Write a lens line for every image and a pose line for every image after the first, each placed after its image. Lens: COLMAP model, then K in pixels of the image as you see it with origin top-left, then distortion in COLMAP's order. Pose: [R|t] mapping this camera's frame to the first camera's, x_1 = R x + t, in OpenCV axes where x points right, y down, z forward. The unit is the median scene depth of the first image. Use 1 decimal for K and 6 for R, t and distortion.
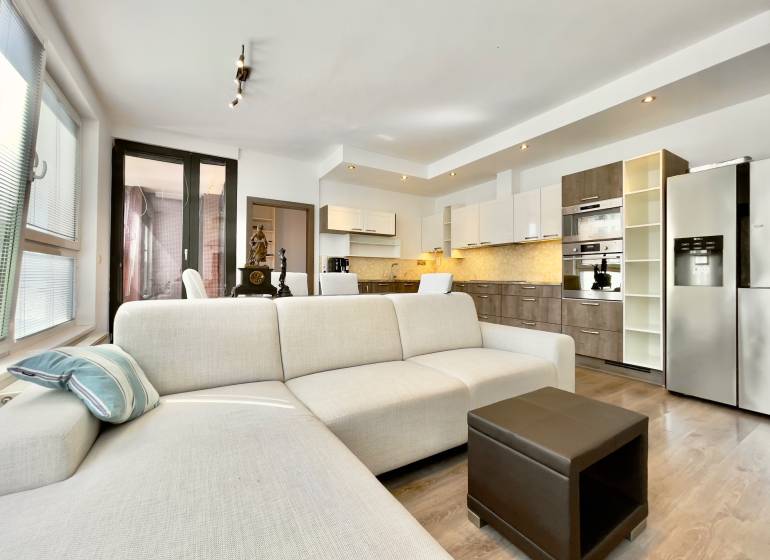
lens RADIAL K [[315.5, 0, 385.0], [0, 315.5, 280.0], [0, 0, 1]] dist [0.000191, -0.000030]
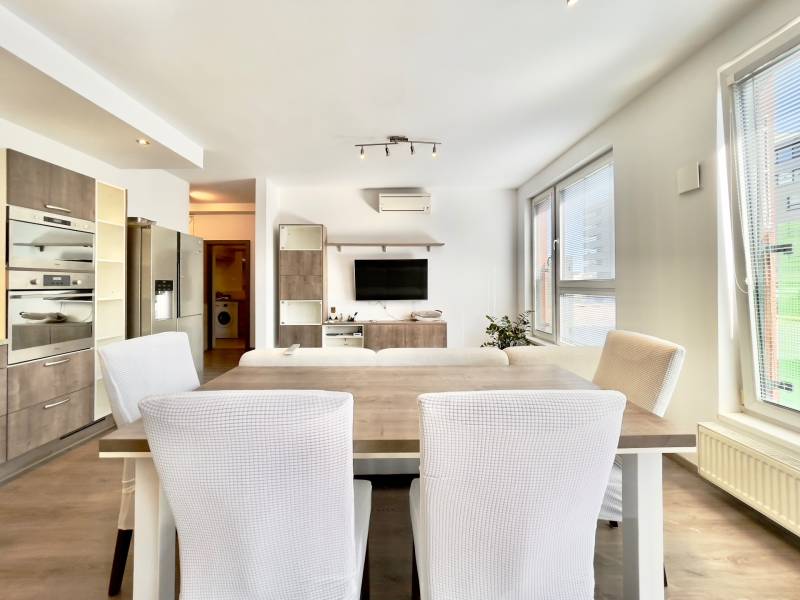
lens RADIAL K [[331.0, 0, 399.9], [0, 331.0, 280.2], [0, 0, 1]] dist [-0.000599, -0.000118]
pose [[-0.859115, 0.008091, 0.511718, -0.283508], [0.009534, 0.999955, 0.000196, -0.074793], [-0.511693, 0.005047, -0.859154, 0.969037]]
